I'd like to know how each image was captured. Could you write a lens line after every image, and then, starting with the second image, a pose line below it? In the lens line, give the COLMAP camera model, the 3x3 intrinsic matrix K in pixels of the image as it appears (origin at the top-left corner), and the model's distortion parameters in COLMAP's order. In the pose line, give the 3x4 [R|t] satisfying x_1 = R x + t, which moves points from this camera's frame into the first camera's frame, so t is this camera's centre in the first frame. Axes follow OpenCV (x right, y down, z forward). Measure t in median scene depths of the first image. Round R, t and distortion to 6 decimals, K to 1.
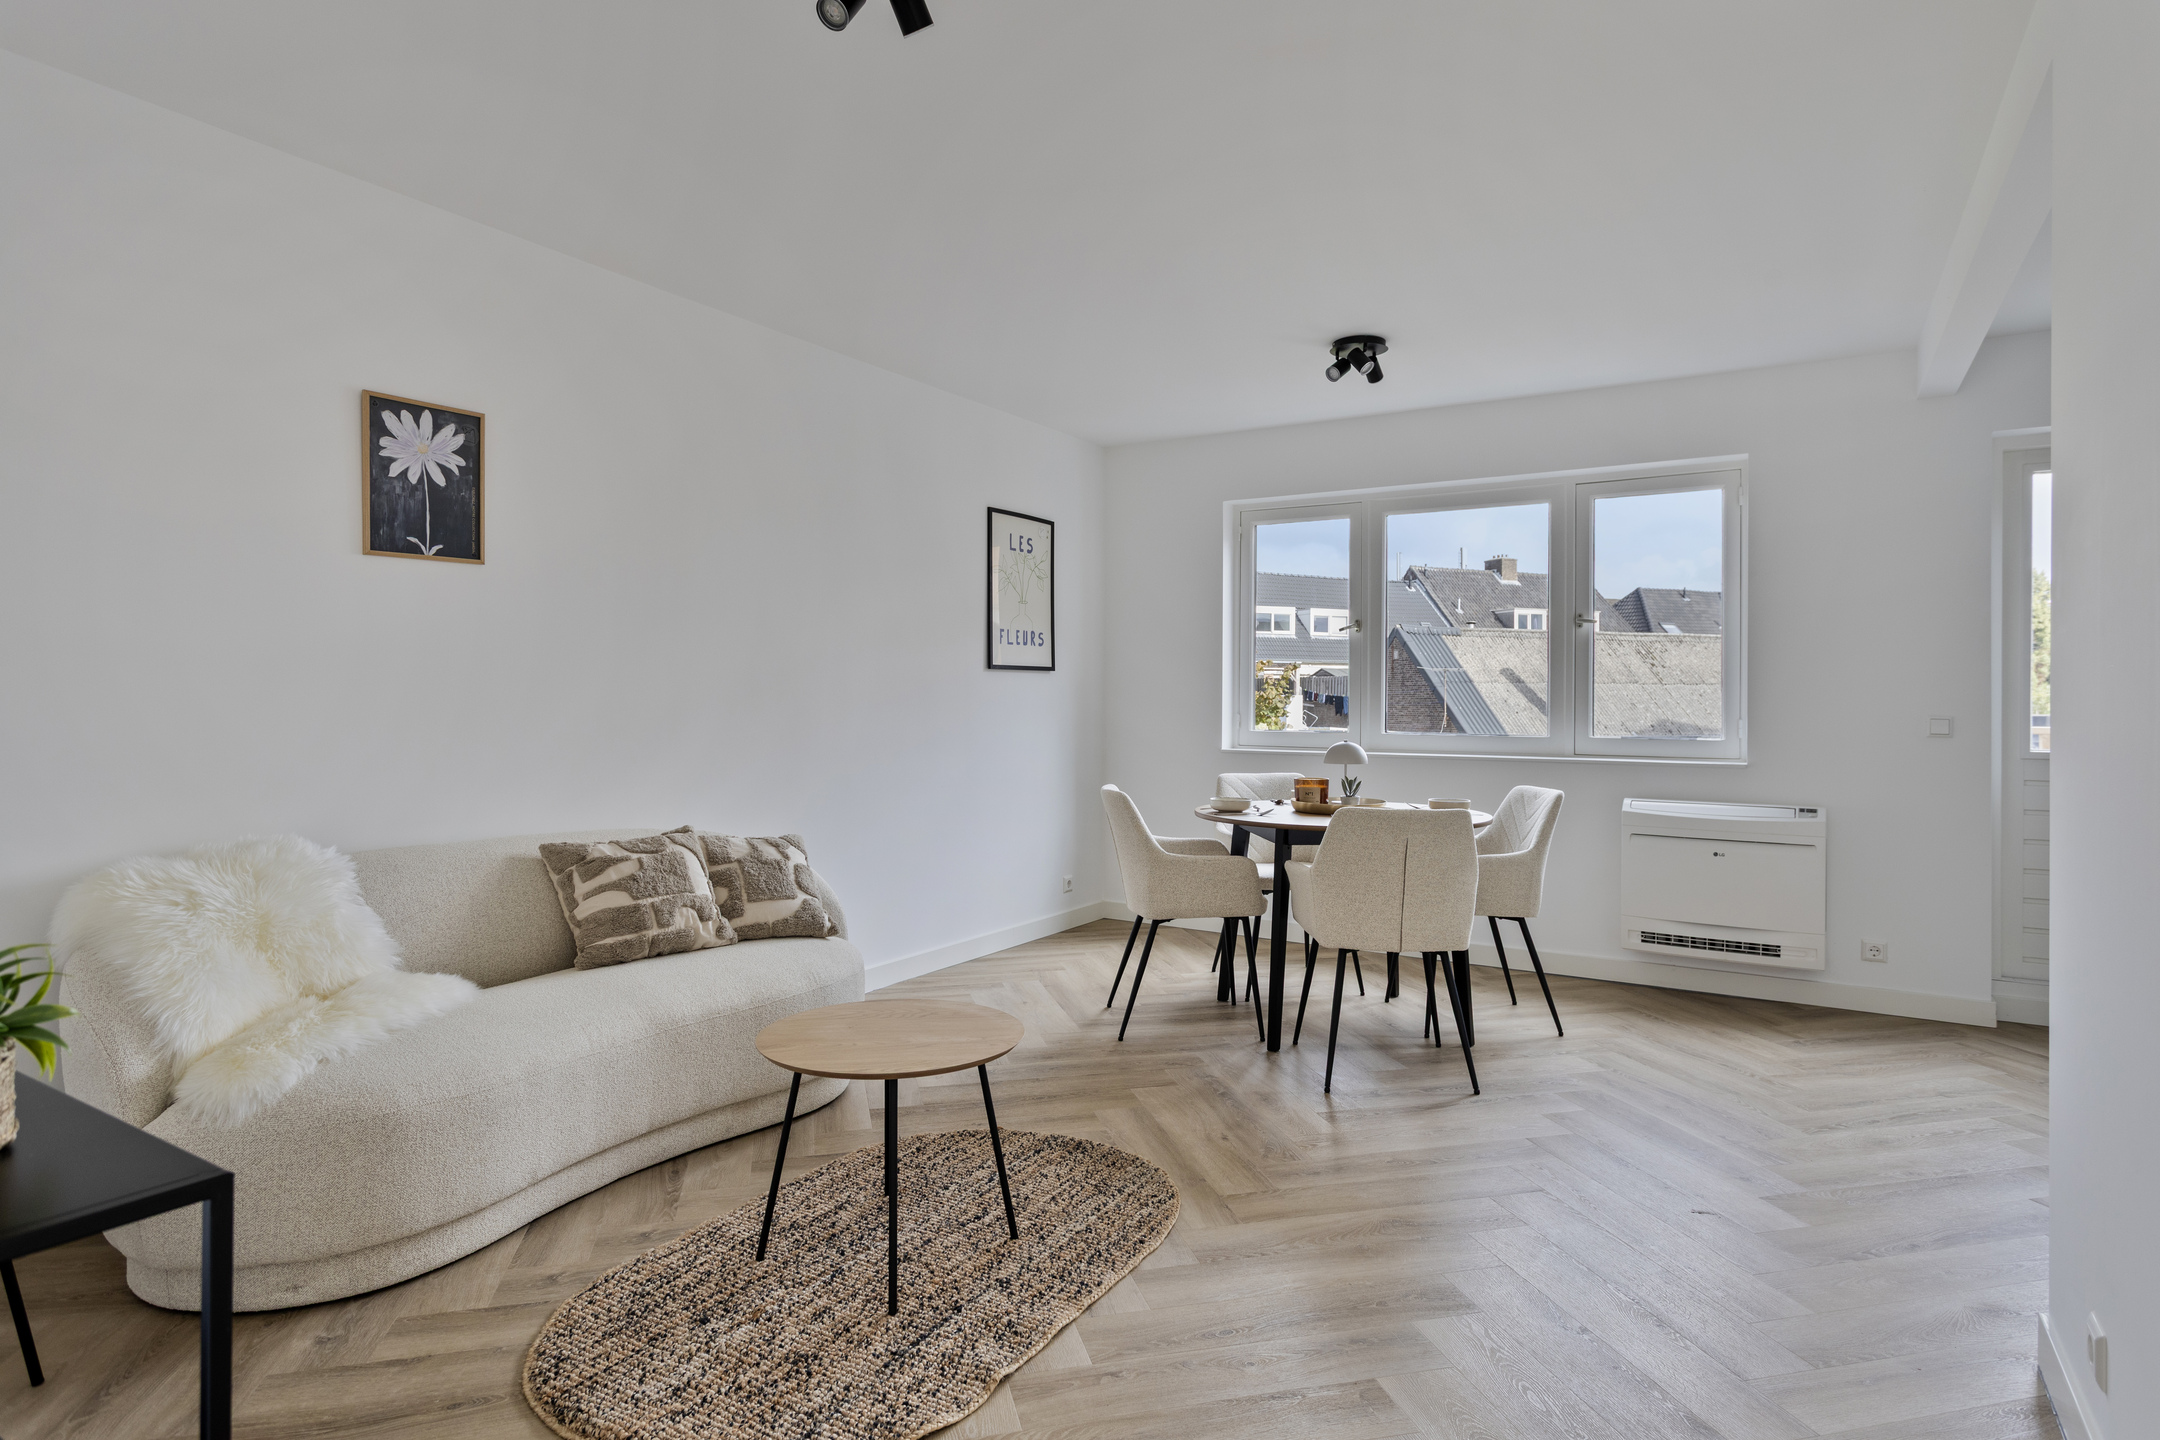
lens RADIAL K [[1202.4, 0, 1077.7], [0, 1202.4, 697.5], [0, 0, 1]] dist [-0.002550, -0.000022]
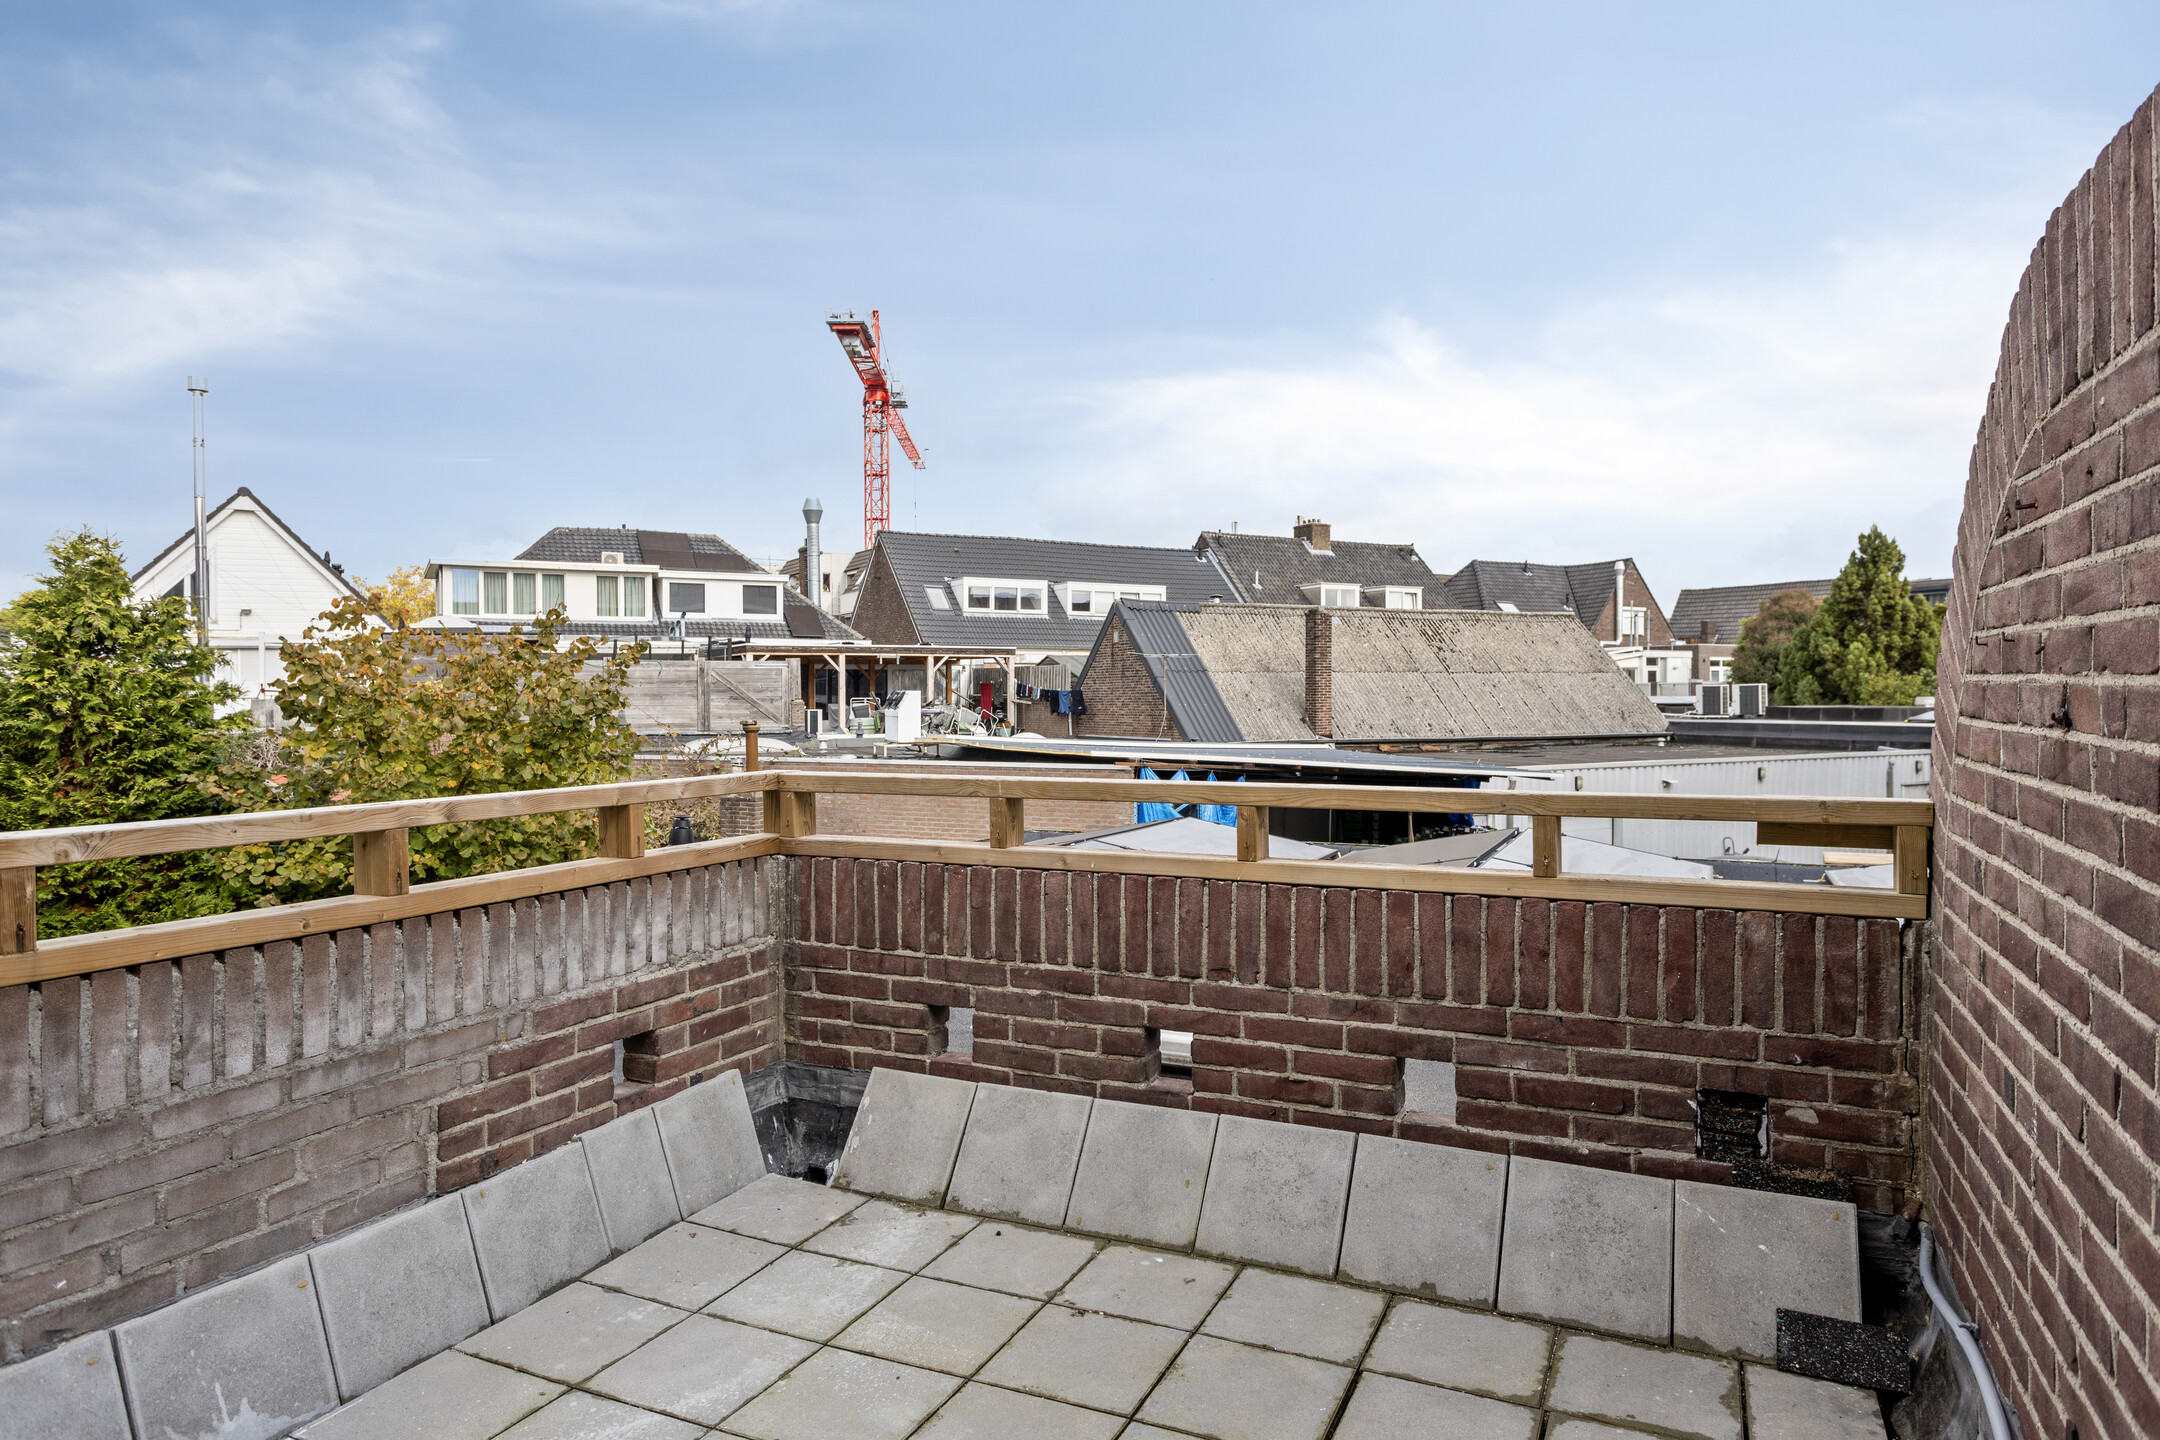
lens RADIAL K [[1376.8, 0, 1071.9], [0, 1376.8, 713.2], [0, 0, 1]] dist [-0.003817, 0.000365]
pose [[0.994145, -0.009081, 0.107668, 0.880774], [0.007505, 0.999859, 0.015036, 0.001309], [-0.107789, -0.014140, 0.994073, 0.721584]]
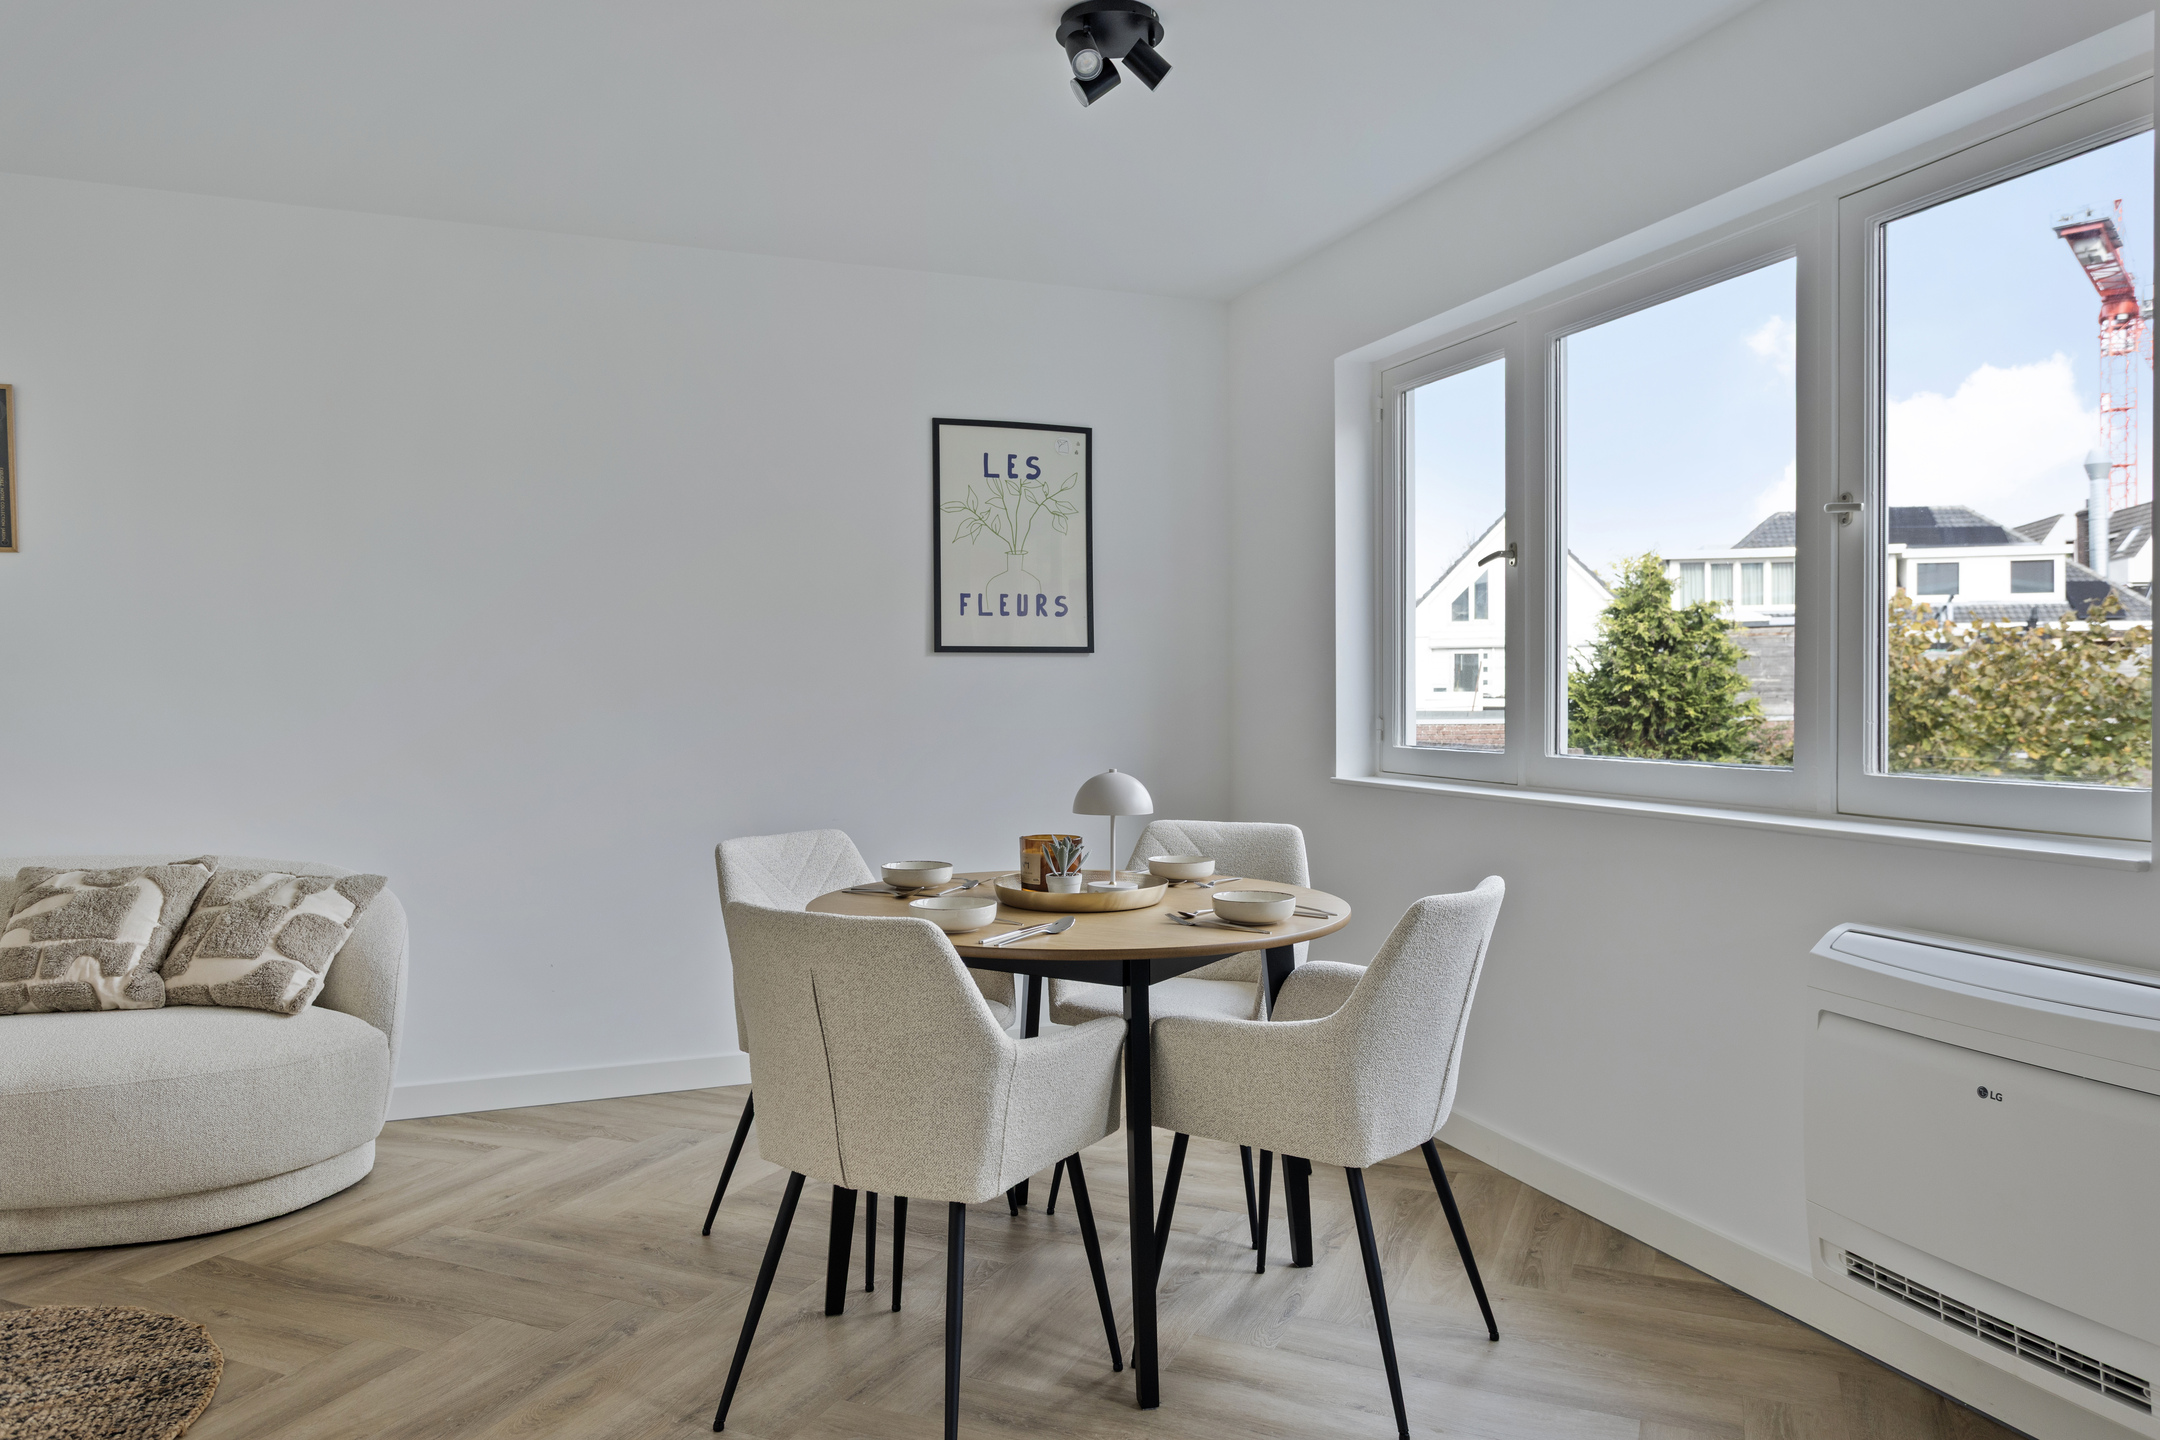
lens RADIAL K [[1434.8, 0, 1082.3], [0, 1434.8, 718.9], [0, 0, 1]] dist [0.000284, 0.005414]
pose [[0.792751, 0.004927, -0.609526, 0.789623], [0.006287, 0.999848, 0.016259, 0.002096], [0.609514, -0.016721, 0.792599, 0.631473]]
